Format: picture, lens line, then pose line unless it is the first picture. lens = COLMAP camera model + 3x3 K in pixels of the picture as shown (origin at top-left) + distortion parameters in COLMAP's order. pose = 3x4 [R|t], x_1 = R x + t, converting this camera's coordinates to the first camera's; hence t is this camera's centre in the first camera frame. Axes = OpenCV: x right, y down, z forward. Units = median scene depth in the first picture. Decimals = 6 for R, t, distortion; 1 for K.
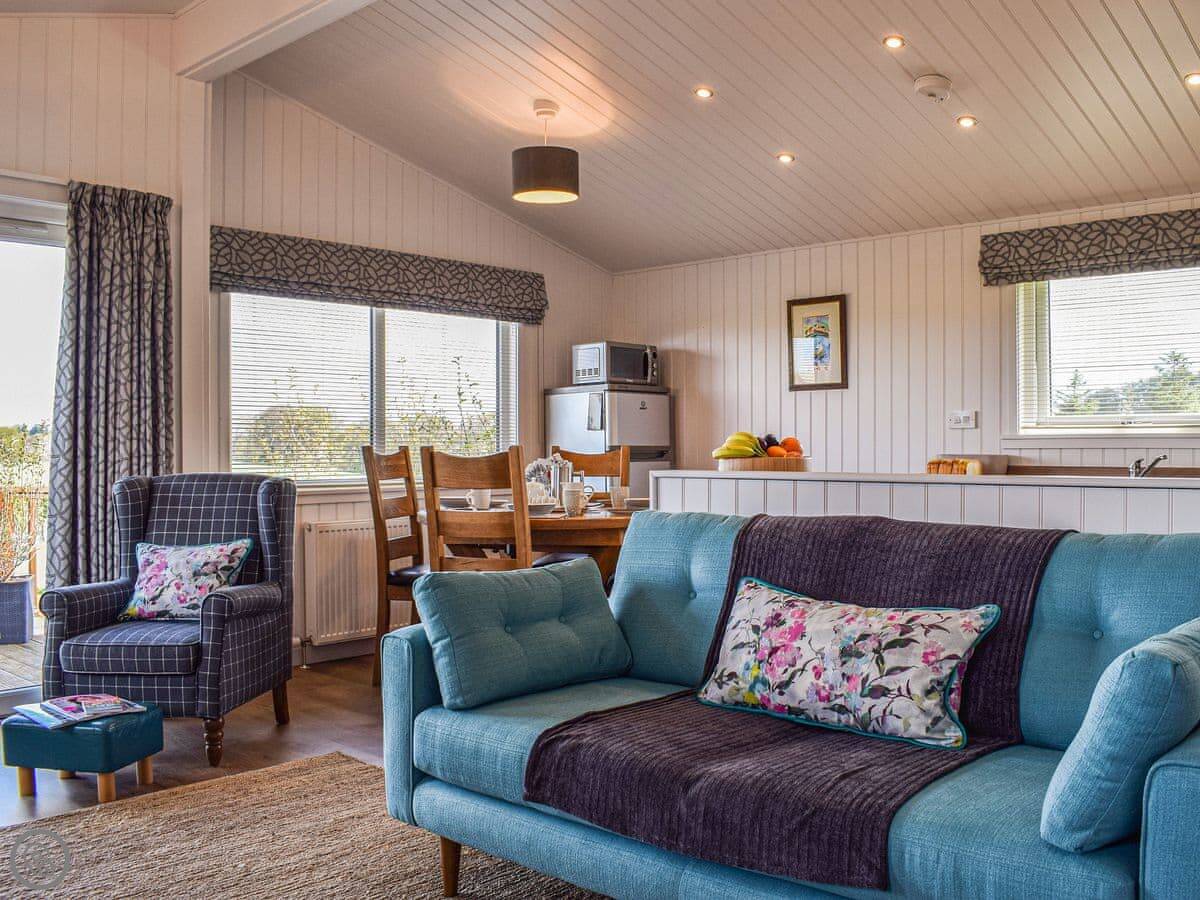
lens RADIAL K [[1126.9, 0, 641.6], [0, 1126.9, 442.8], [0, 0, 1]] dist [-0.076570, 0.010155]
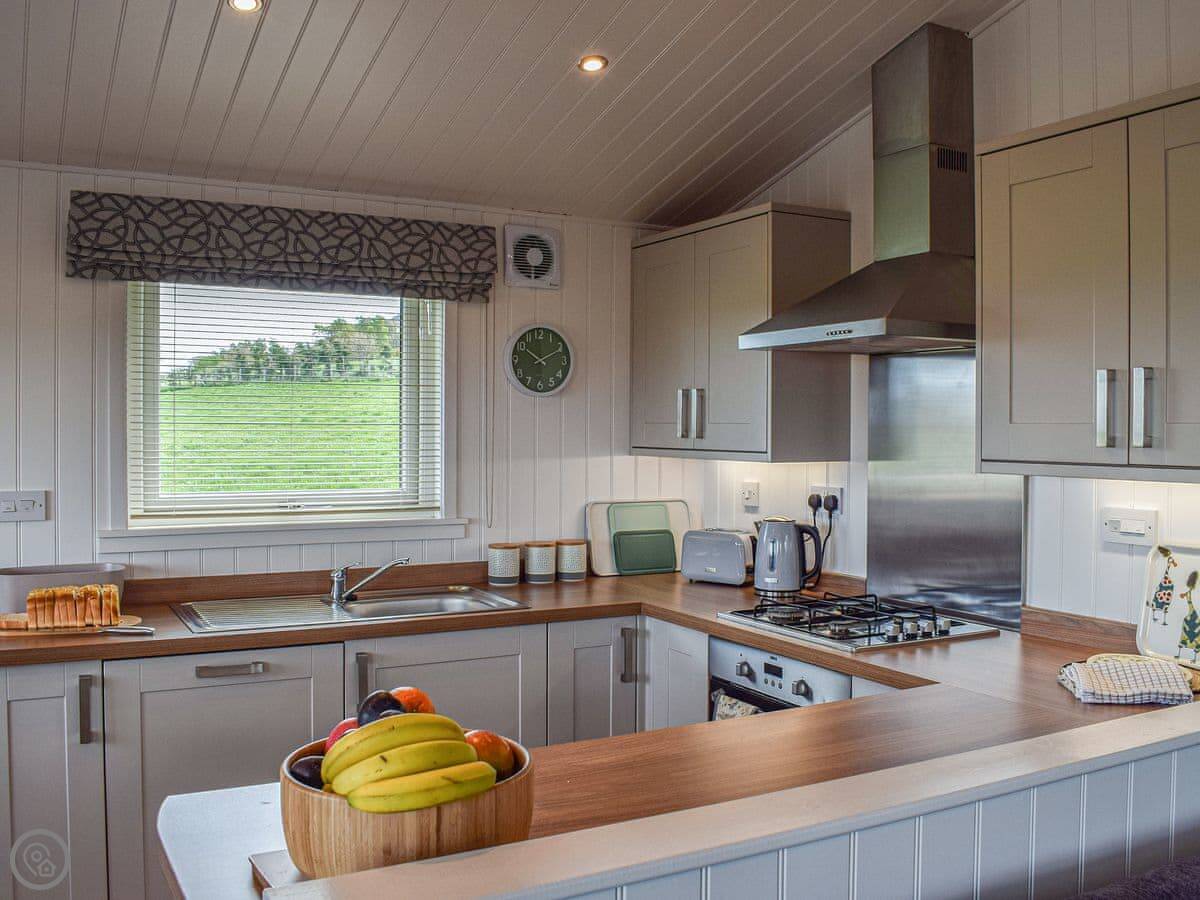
lens RADIAL K [[1126.9, 0, 641.6], [0, 1126.9, 442.8], [0, 0, 1]] dist [-0.076570, 0.010155]
pose [[0.321597, -0.011067, 0.946812, -0.149108], [-0.008433, 0.999859, 0.014552, -0.067786], [-0.946839, -0.012664, 0.321458, 0.556898]]
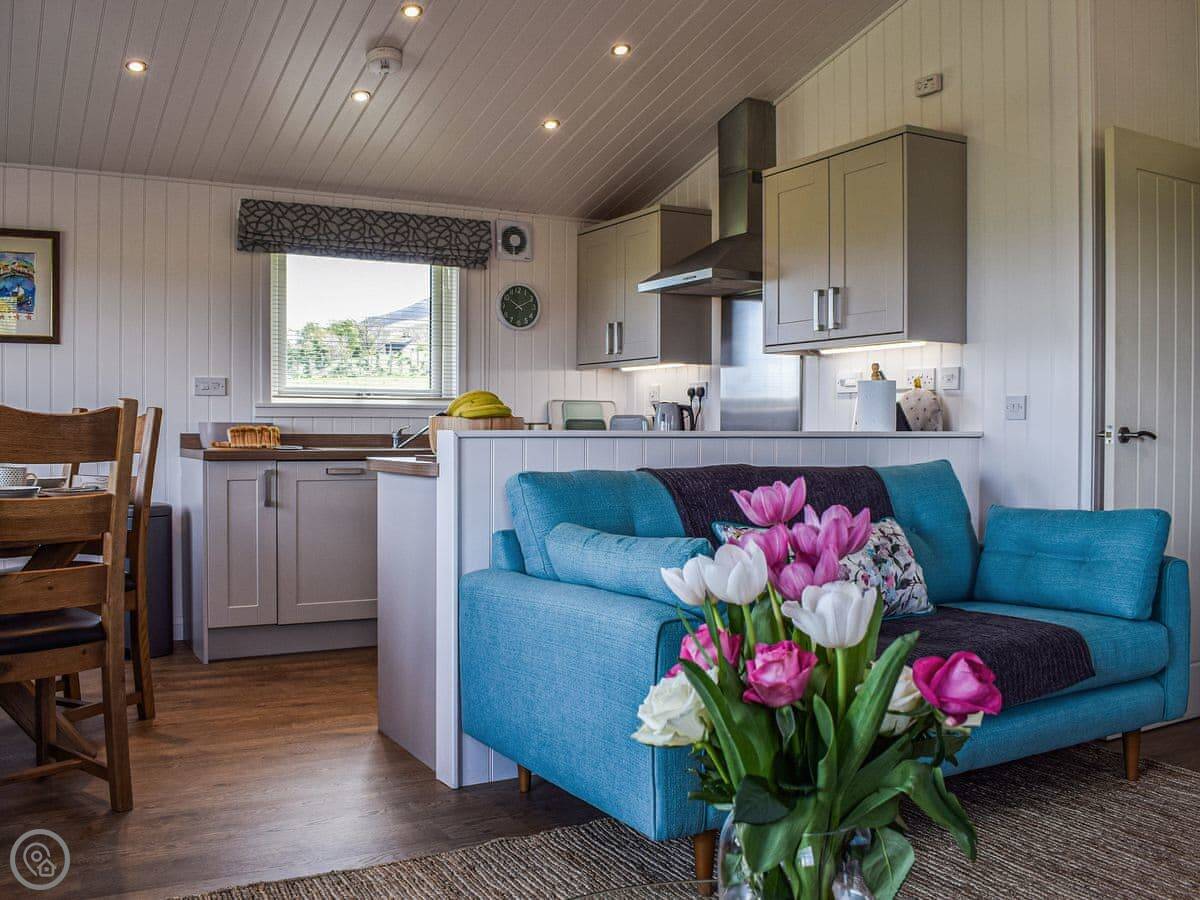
lens RADIAL K [[1120.5, 0, 594.5], [0, 1120.5, 453.0], [0, 0, 1]] dist [-0.072557, 0.003816]
pose [[0.333296, -0.018131, 0.942648, -0.532294], [-0.006009, 0.999754, 0.021354, 0.015216], [-0.942803, -0.012782, 0.333105, 0.399266]]
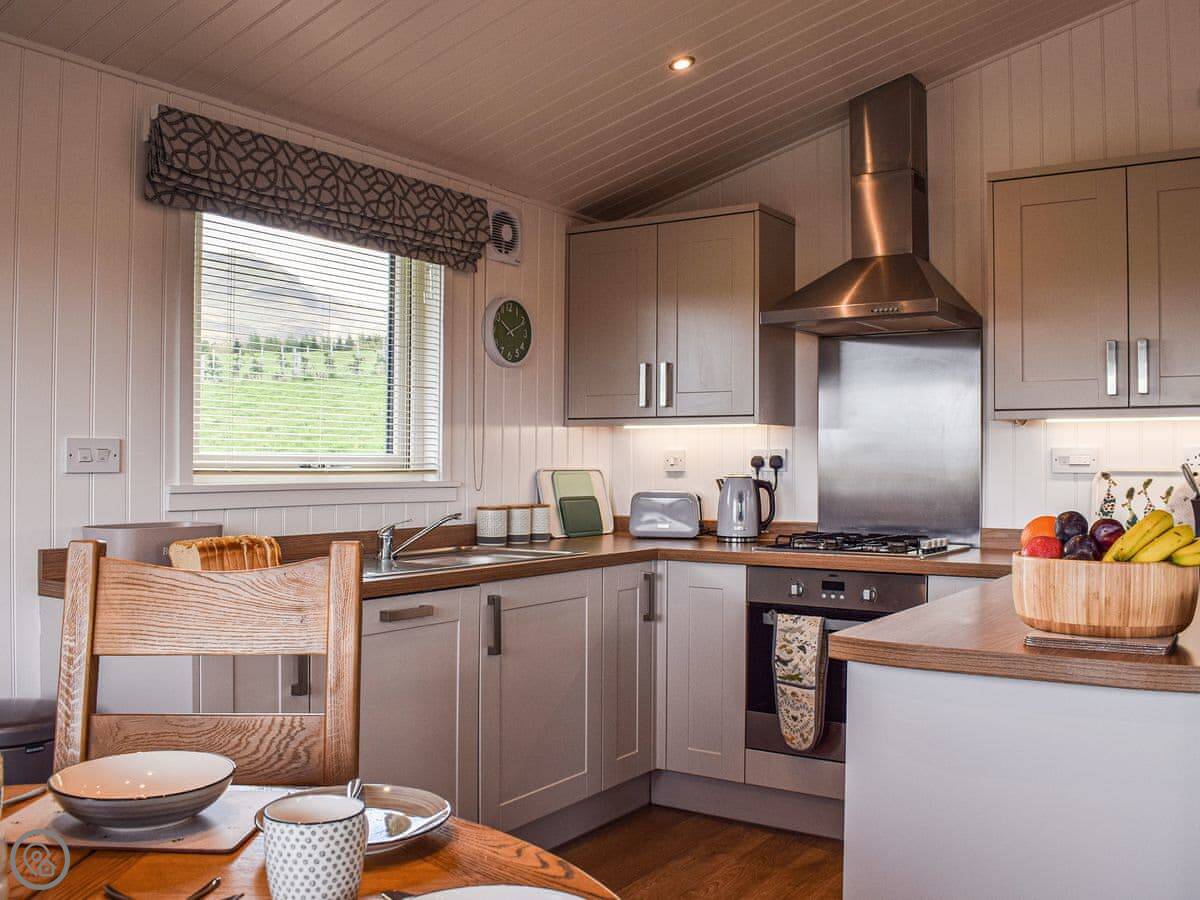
lens RADIAL K [[1145.0, 0, 640.4], [0, 1145.0, 450.9], [0, 0, 1]] dist [-0.064100, 0.001012]
pose [[-0.164645, 0.012261, 0.986277, -0.259977], [-0.005515, 0.999896, -0.013351, -0.018412], [-0.986337, -0.007637, -0.164561, 0.900572]]
